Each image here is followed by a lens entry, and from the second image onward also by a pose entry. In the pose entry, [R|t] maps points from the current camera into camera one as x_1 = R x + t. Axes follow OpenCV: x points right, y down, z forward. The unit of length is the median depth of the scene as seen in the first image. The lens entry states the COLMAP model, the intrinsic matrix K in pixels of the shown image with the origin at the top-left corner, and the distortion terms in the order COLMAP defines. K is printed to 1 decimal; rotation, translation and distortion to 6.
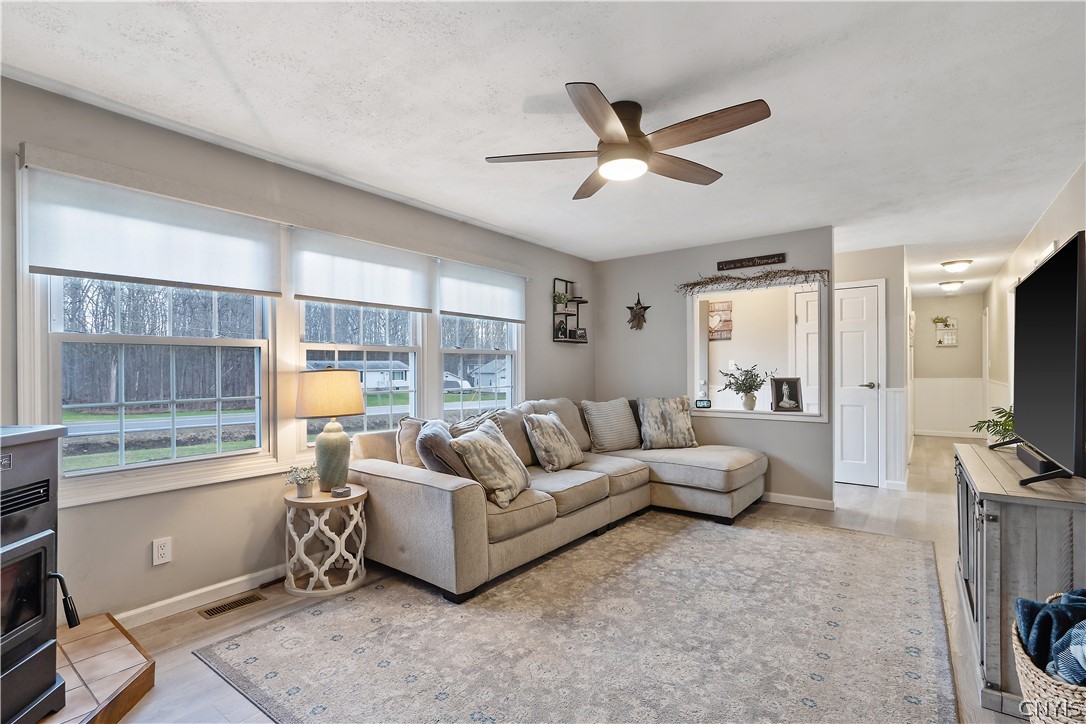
lens RADIAL K [[510.8, 0, 538.4], [0, 510.8, 369.3], [0, 0, 1]] dist [-0.002029, 0.000625]
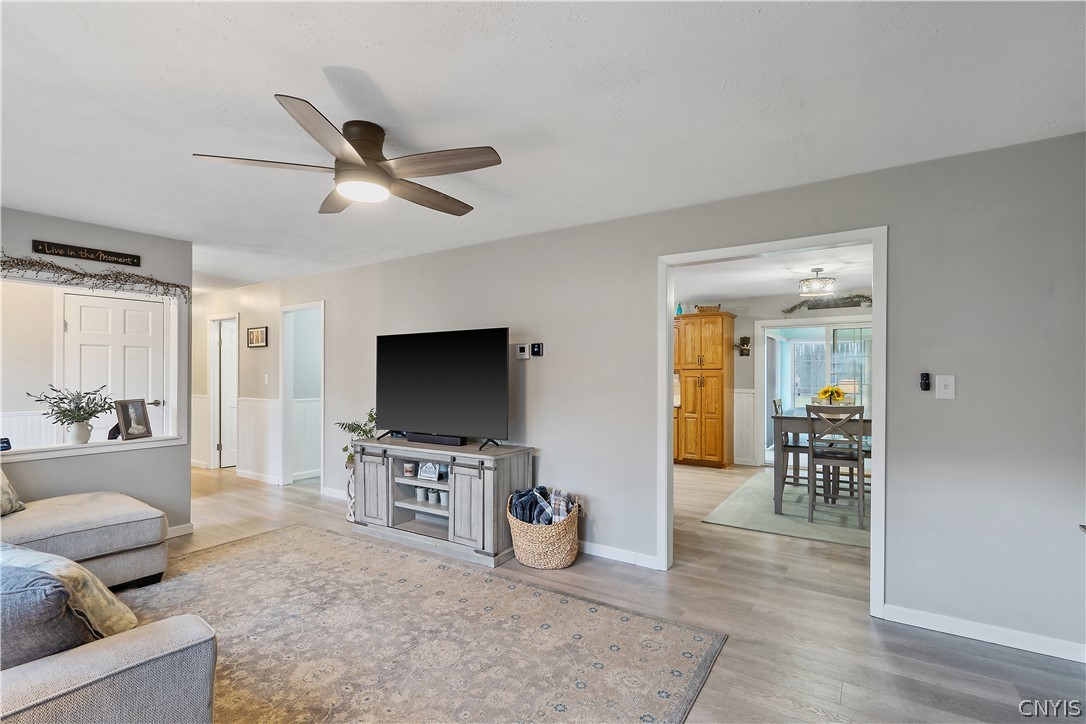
lens RADIAL K [[498.1, 0, 538.4], [0, 498.1, 368.2], [0, 0, 1]] dist [-0.000676, 0.000964]
pose [[-0.057923, 0.013666, 0.998228, -0.541154], [0.001293, 0.999906, -0.013614, -0.032703], [-0.998320, 0.000502, -0.057935, 0.501381]]
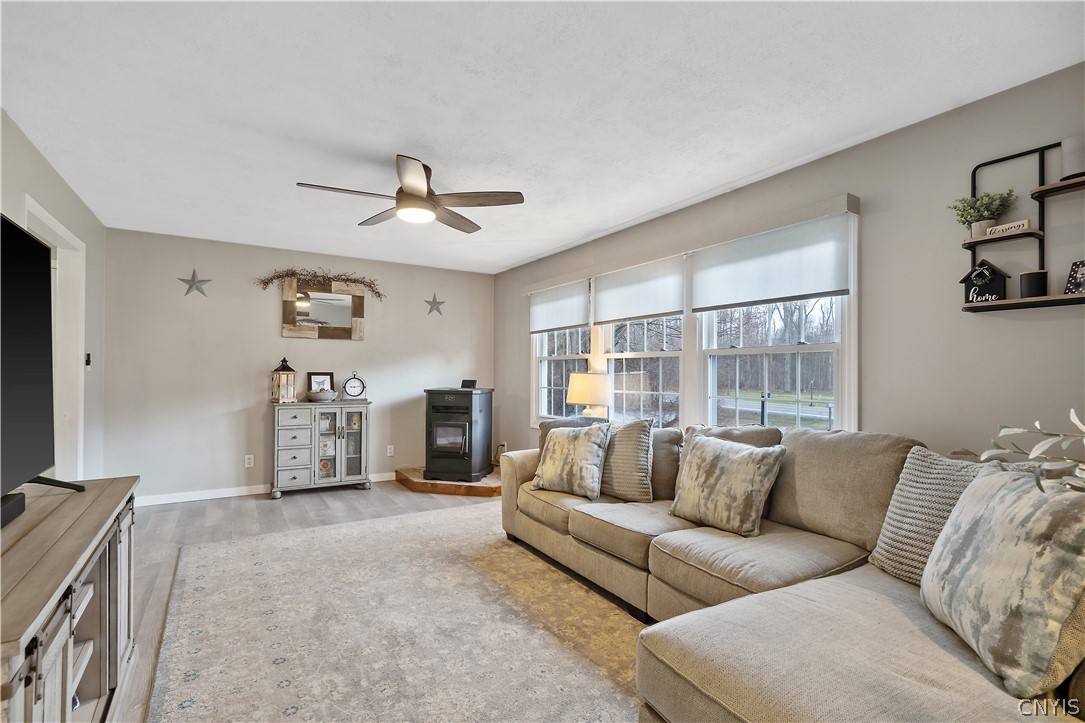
lens RADIAL K [[520.2, 0, 539.9], [0, 520.2, 372.4], [0, 0, 1]] dist [-0.000621, 0.000276]
pose [[-0.372290, -0.000129, -0.928116, 0.869511], [-0.005628, 0.999982, 0.002119, -0.001311], [0.928099, 0.006012, -0.372284, 1.223657]]
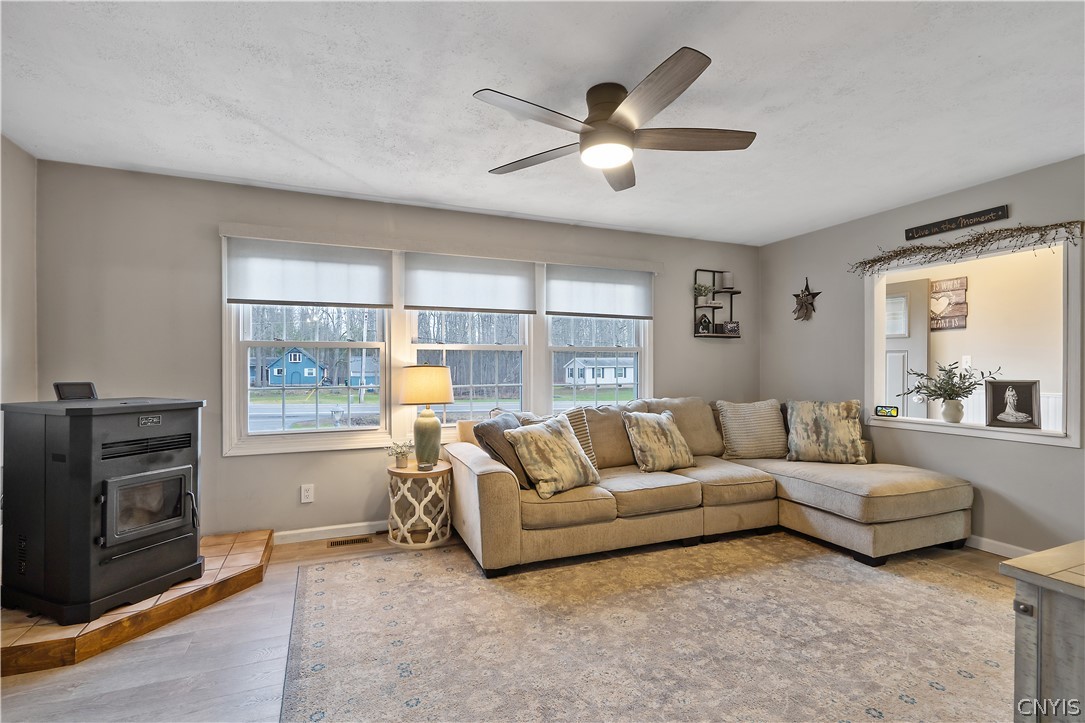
lens RADIAL K [[497.7, 0, 538.0], [0, 497.7, 367.7], [0, 0, 1]] dist [-0.000676, 0.000964]
pose [[0.864360, 0.006344, -0.502834, 0.360913], [-0.004500, 0.999978, 0.004880, -0.001312], [0.502853, -0.001955, 0.864369, 0.093455]]
